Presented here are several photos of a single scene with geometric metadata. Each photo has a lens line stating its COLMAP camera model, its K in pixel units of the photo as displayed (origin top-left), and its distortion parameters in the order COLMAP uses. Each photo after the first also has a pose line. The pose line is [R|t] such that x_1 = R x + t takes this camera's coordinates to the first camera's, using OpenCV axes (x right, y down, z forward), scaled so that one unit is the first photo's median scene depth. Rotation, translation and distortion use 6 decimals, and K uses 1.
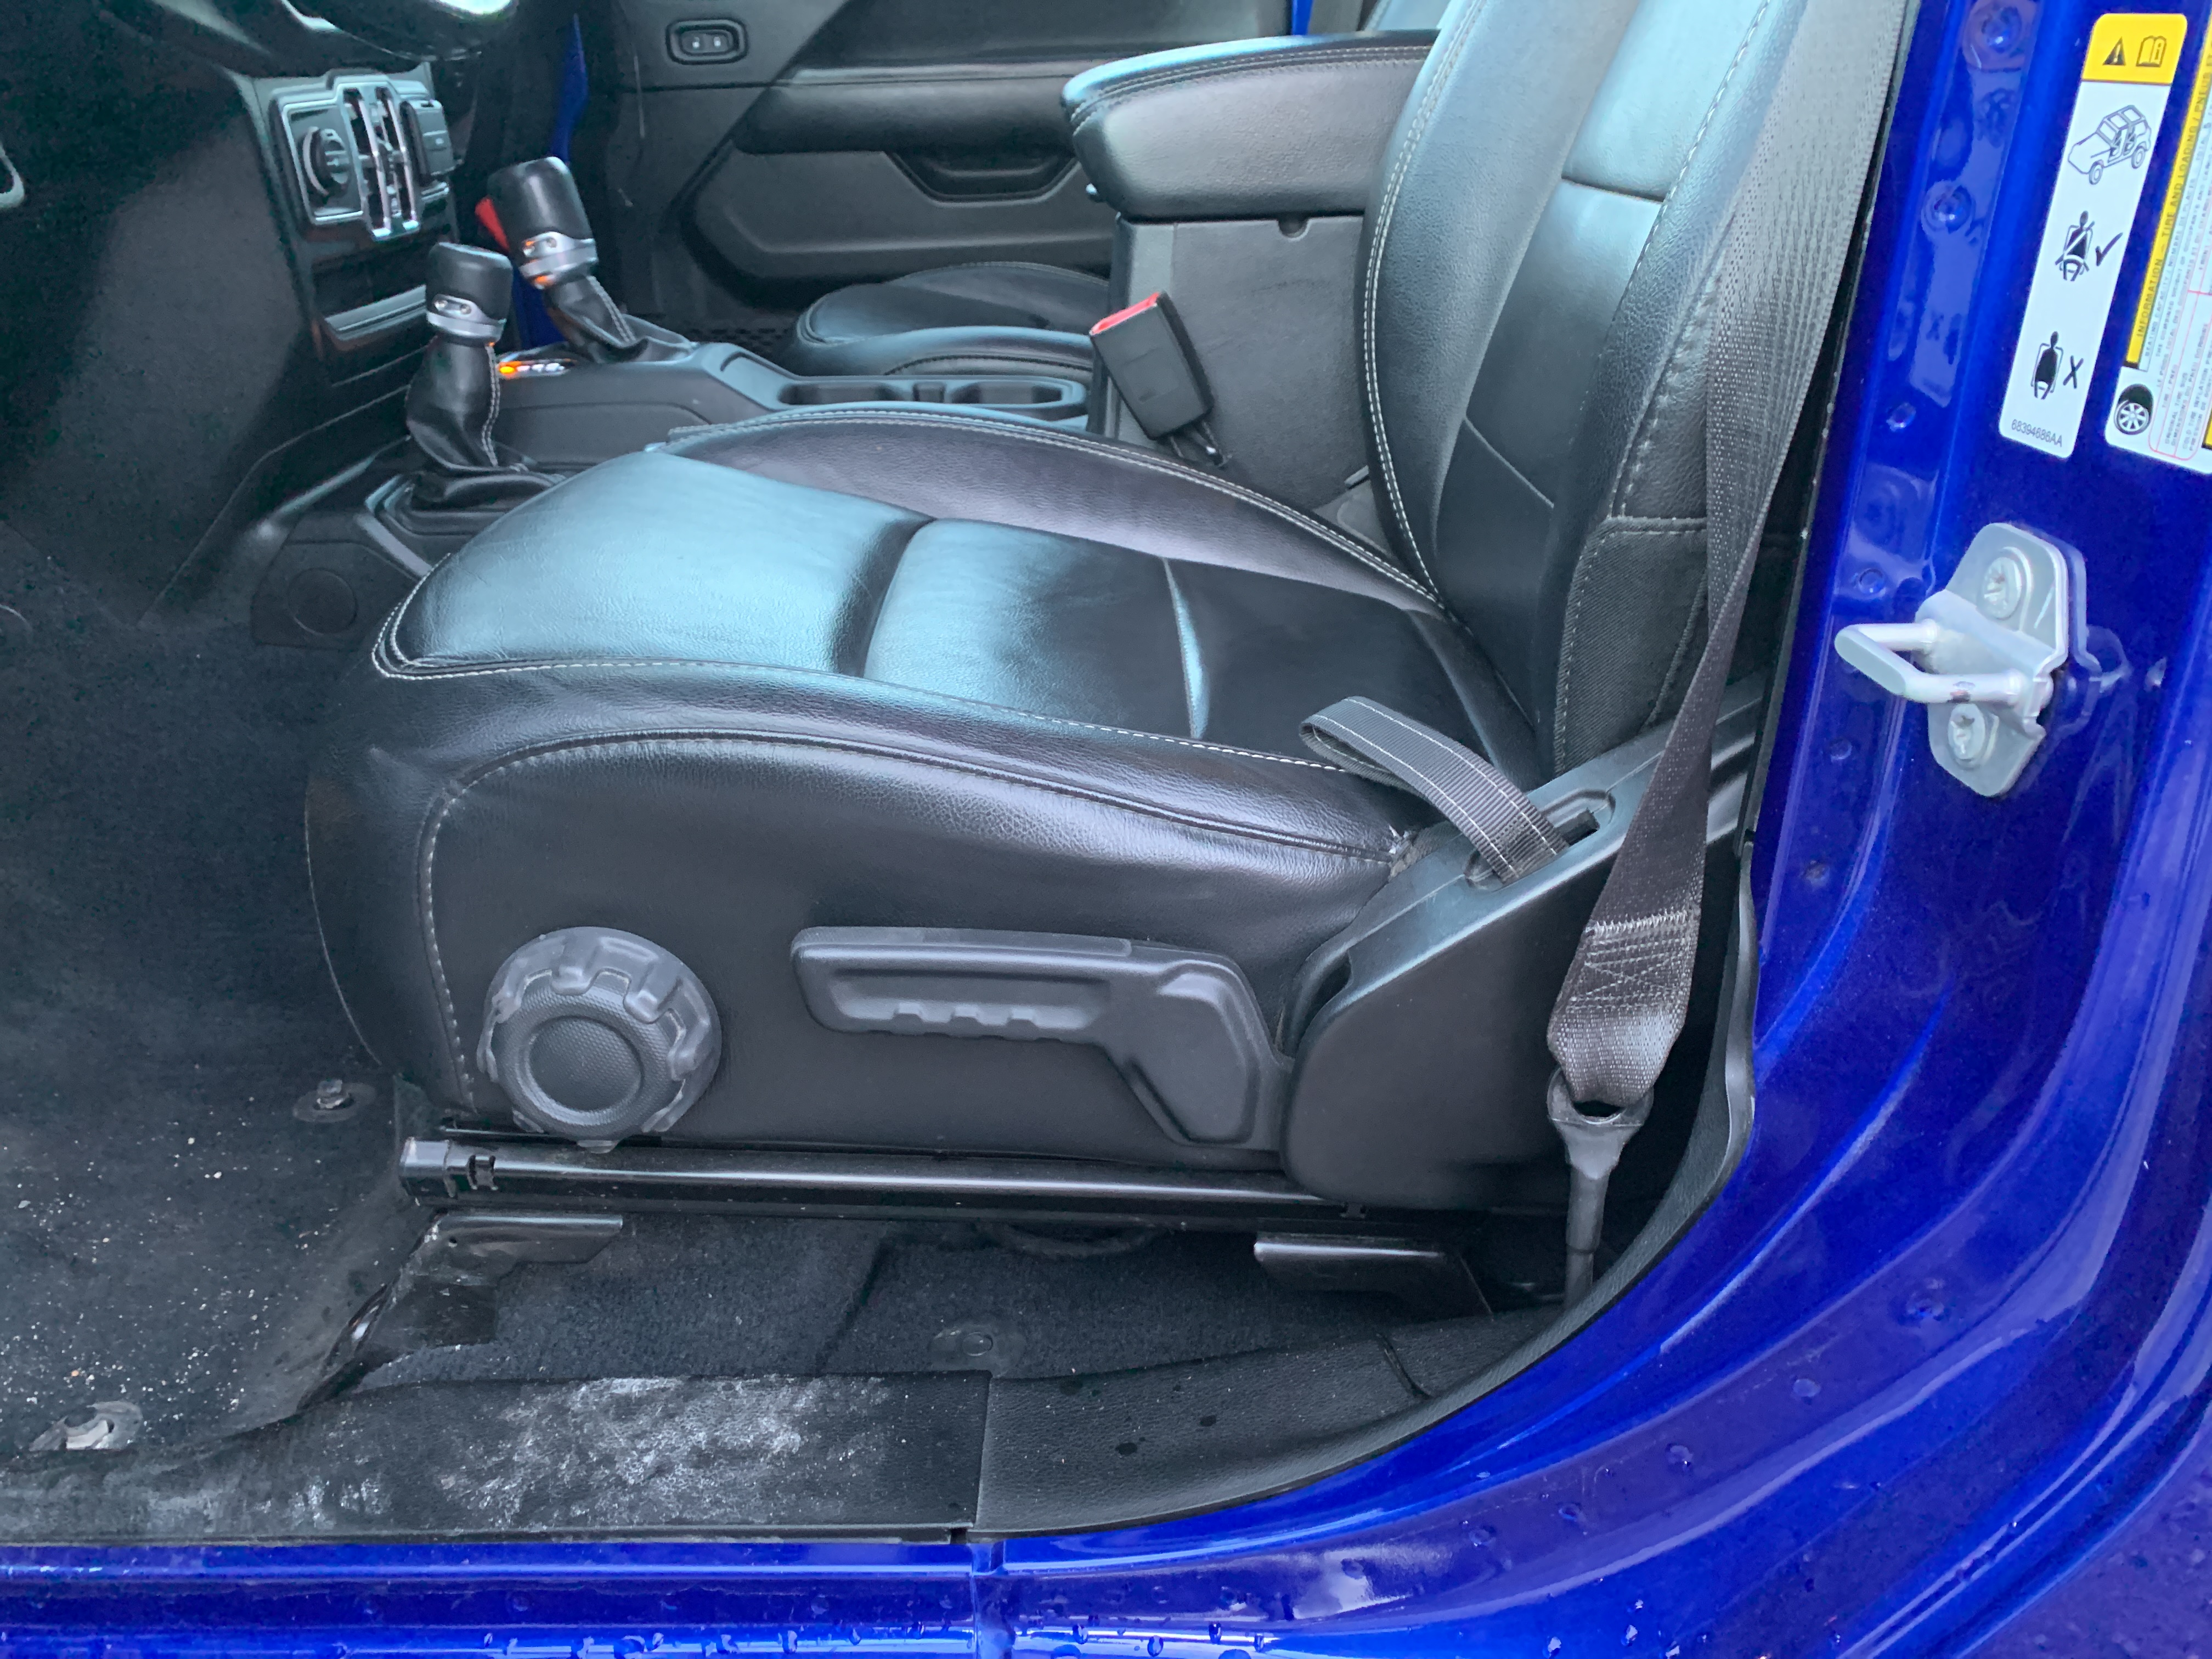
lens RADIAL K [[1674.2, 0, 1114.6], [0, 1674.2, 794.9], [0, 0, 1]] dist [0.004555, 0.007695]
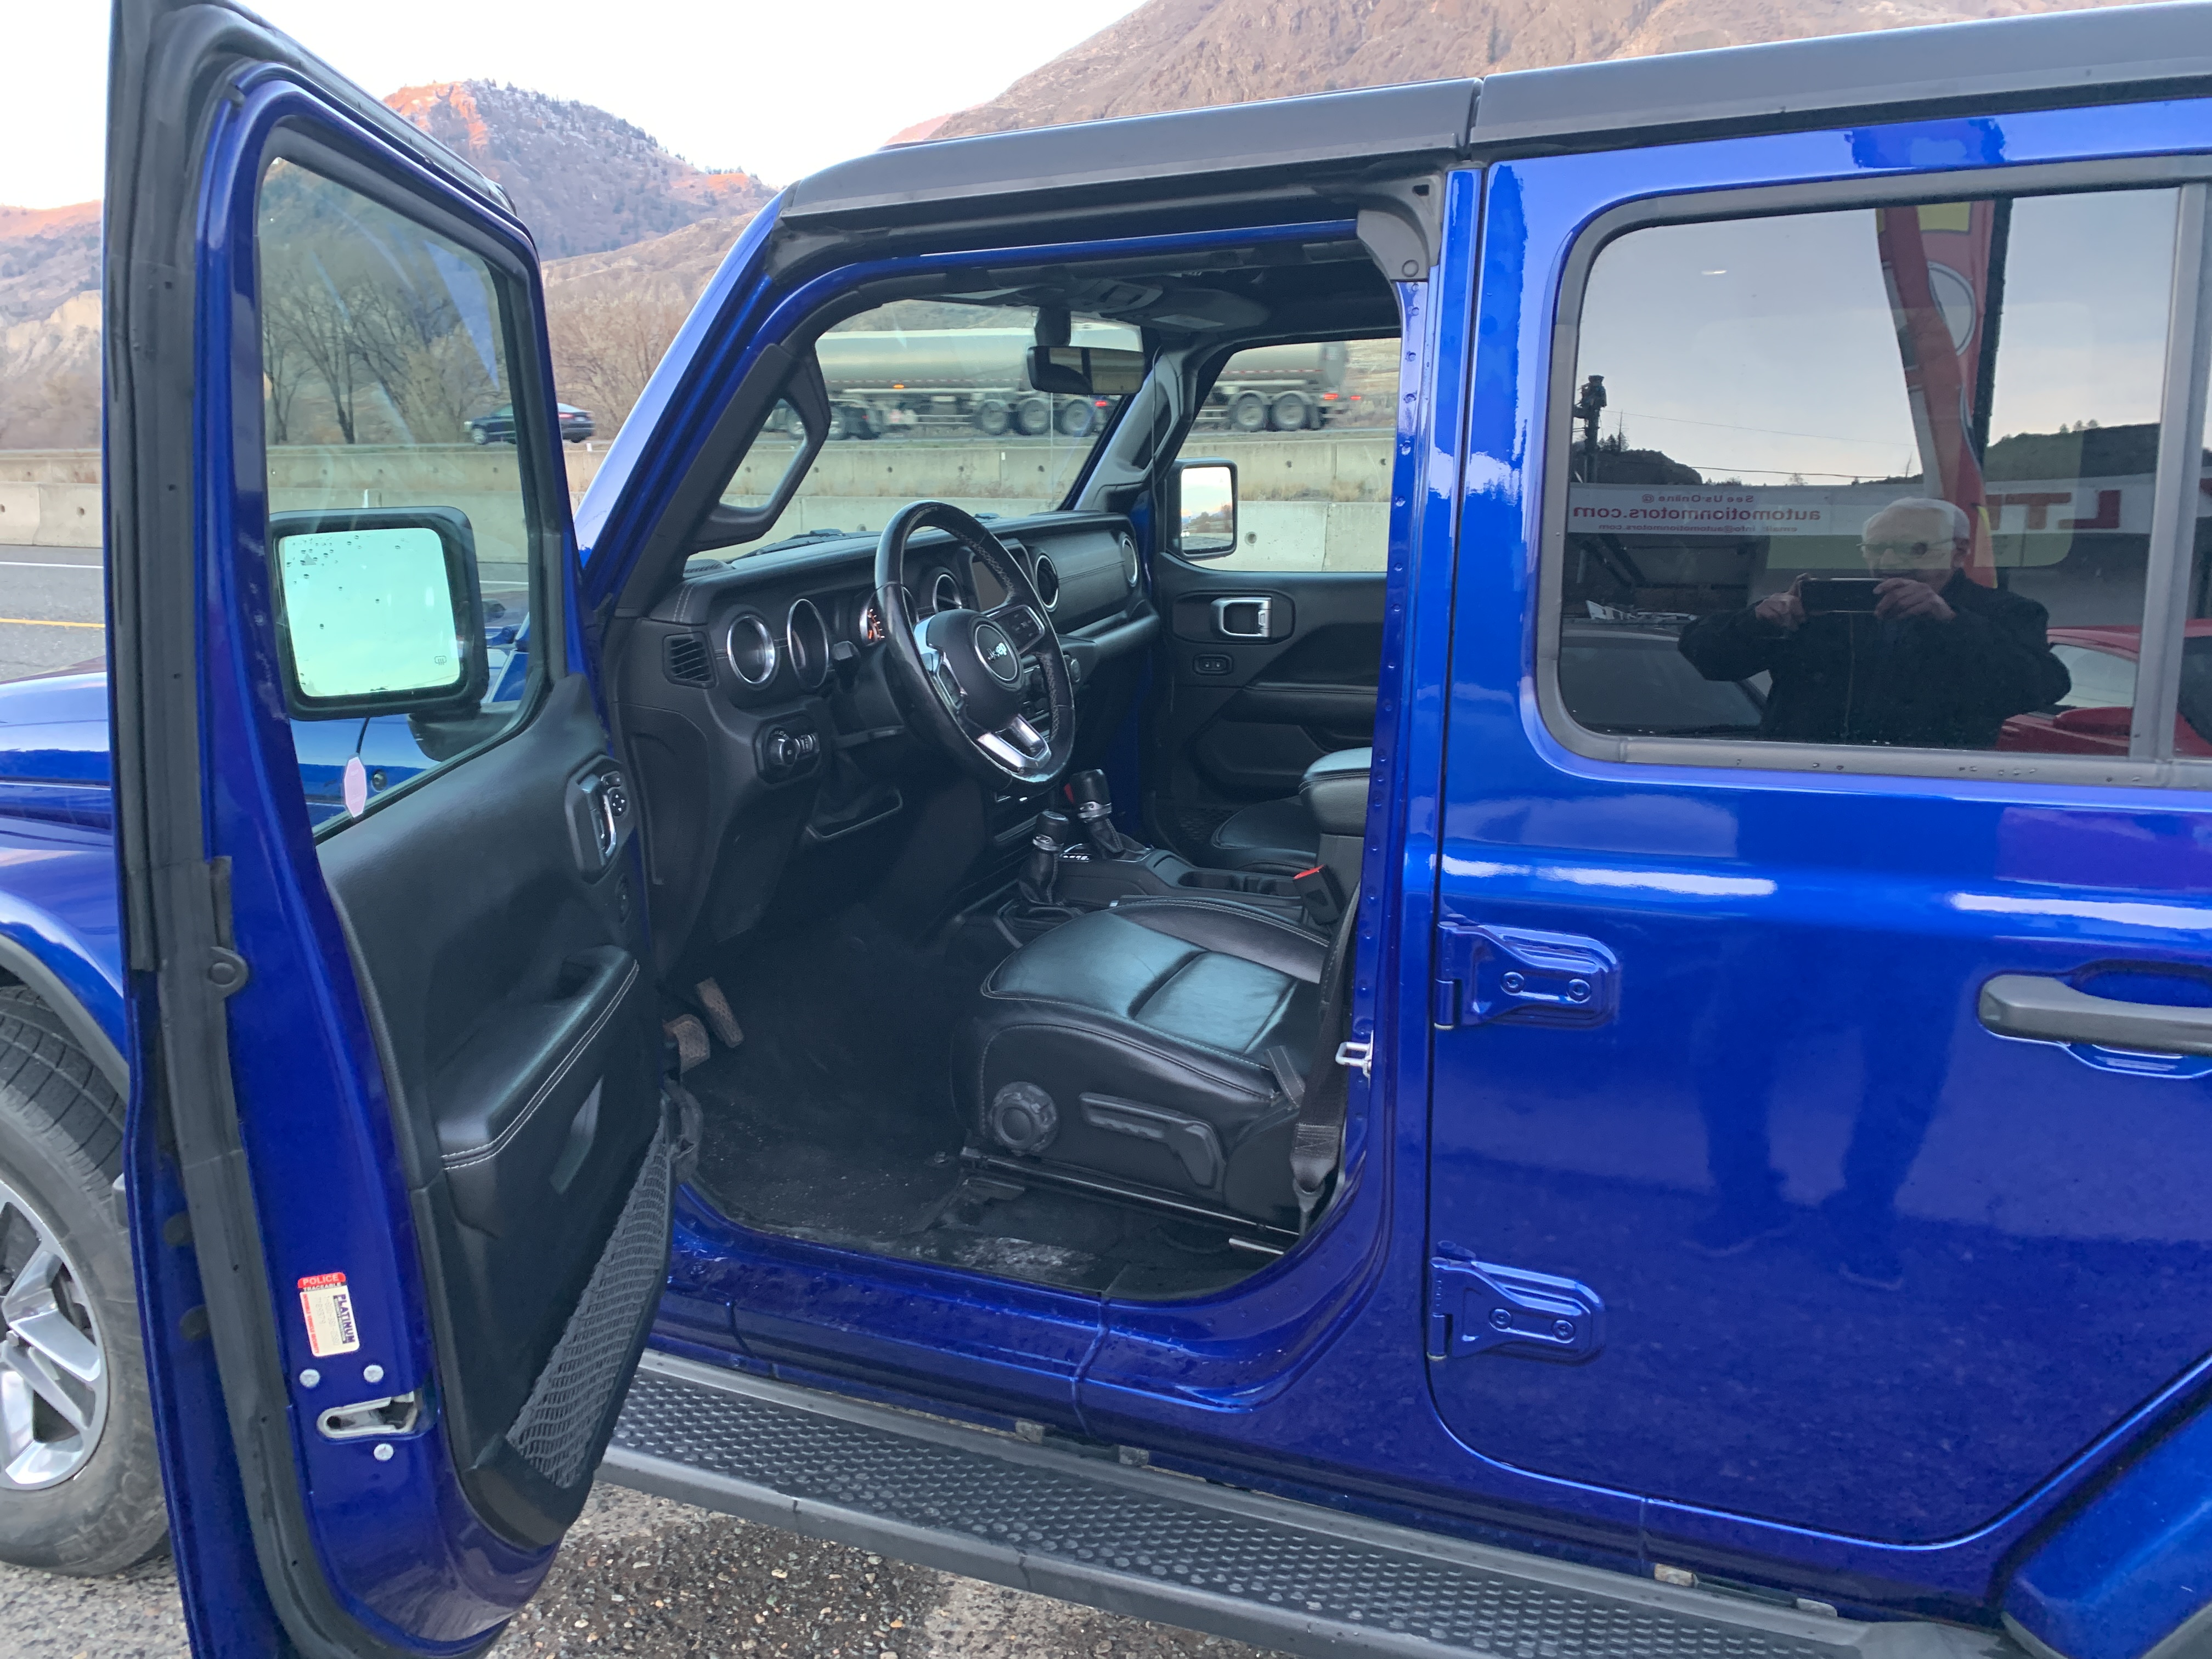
lens RADIAL K [[1661.4, 0, 1131.2], [0, 1661.4, 819.5], [0, 0, 1]] dist [0.038003, -0.085866]
pose [[0.930822, 0.096340, -0.352548, 0.919055], [-0.157585, 0.976152, -0.149316, 0.030273], [0.329755, 0.194543, 0.923805, -1.908509]]
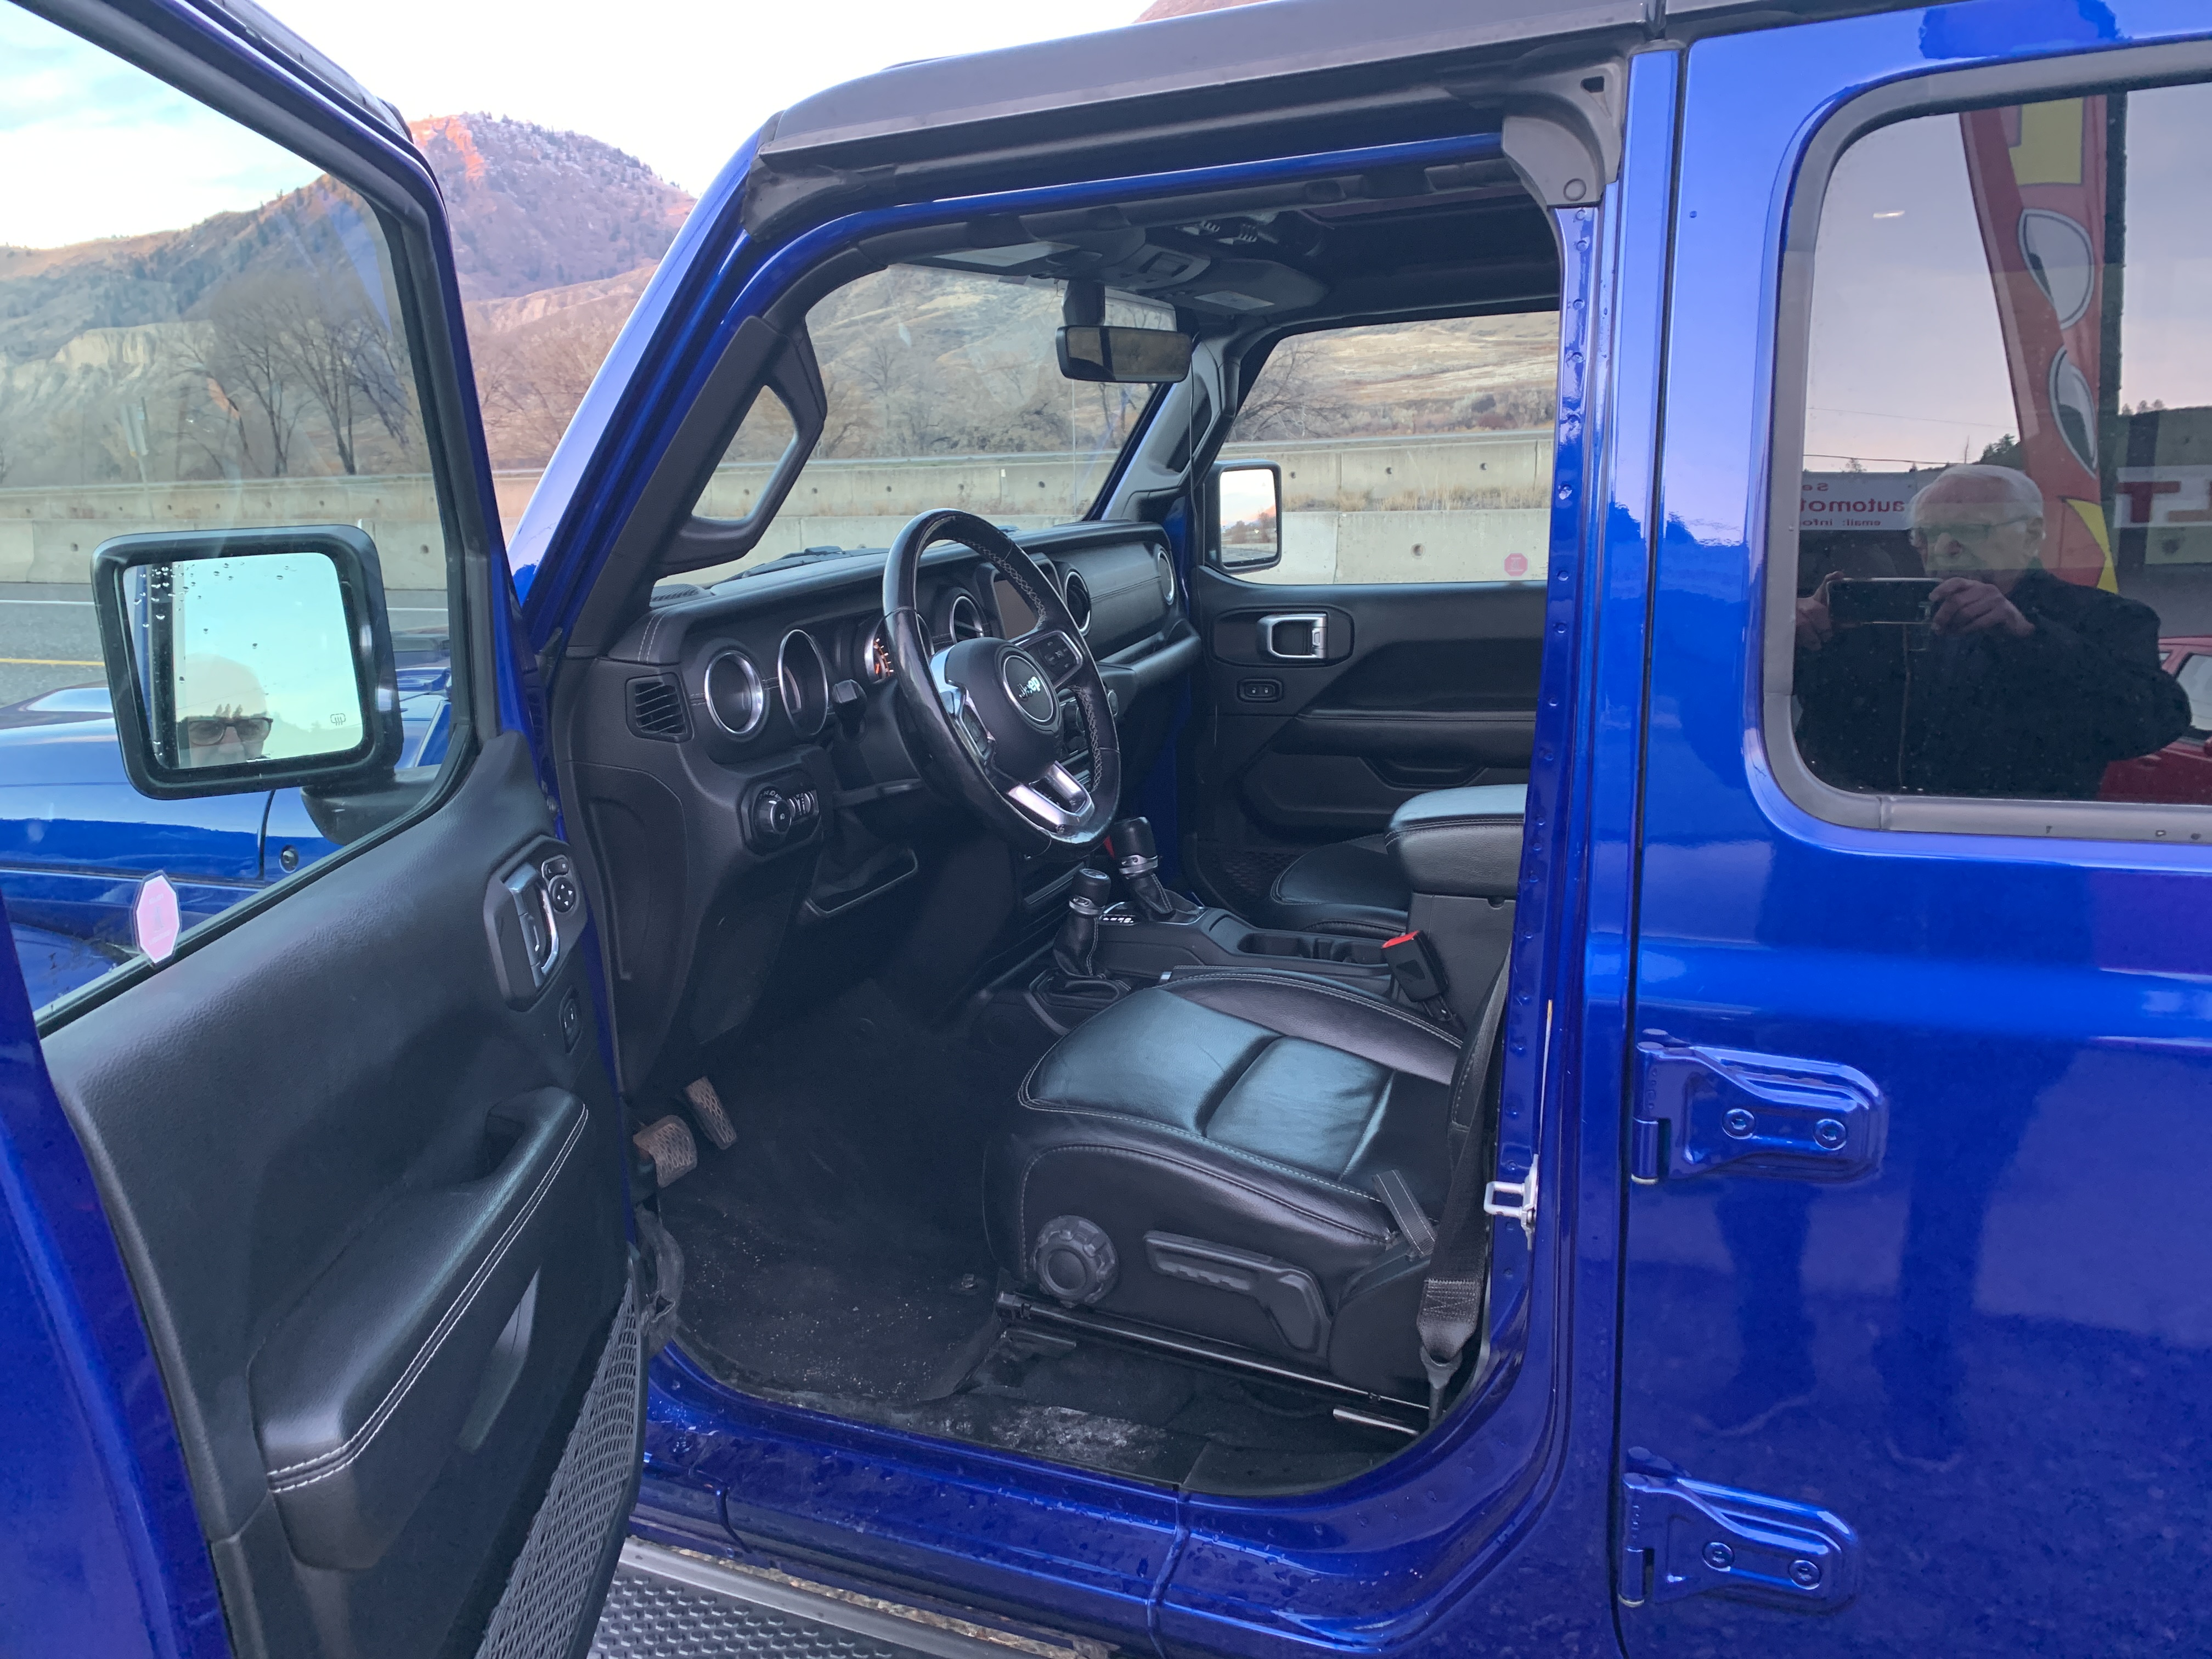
lens RADIAL K [[1656.3, 0, 1110.2], [0, 1656.3, 804.4], [0, 0, 1]] dist [0.026640, -0.050930]
pose [[0.927496, 0.073179, -0.366601, 0.616446], [-0.141979, 0.976130, -0.164355, -0.126430], [0.345823, 0.204488, 0.915746, -1.434331]]
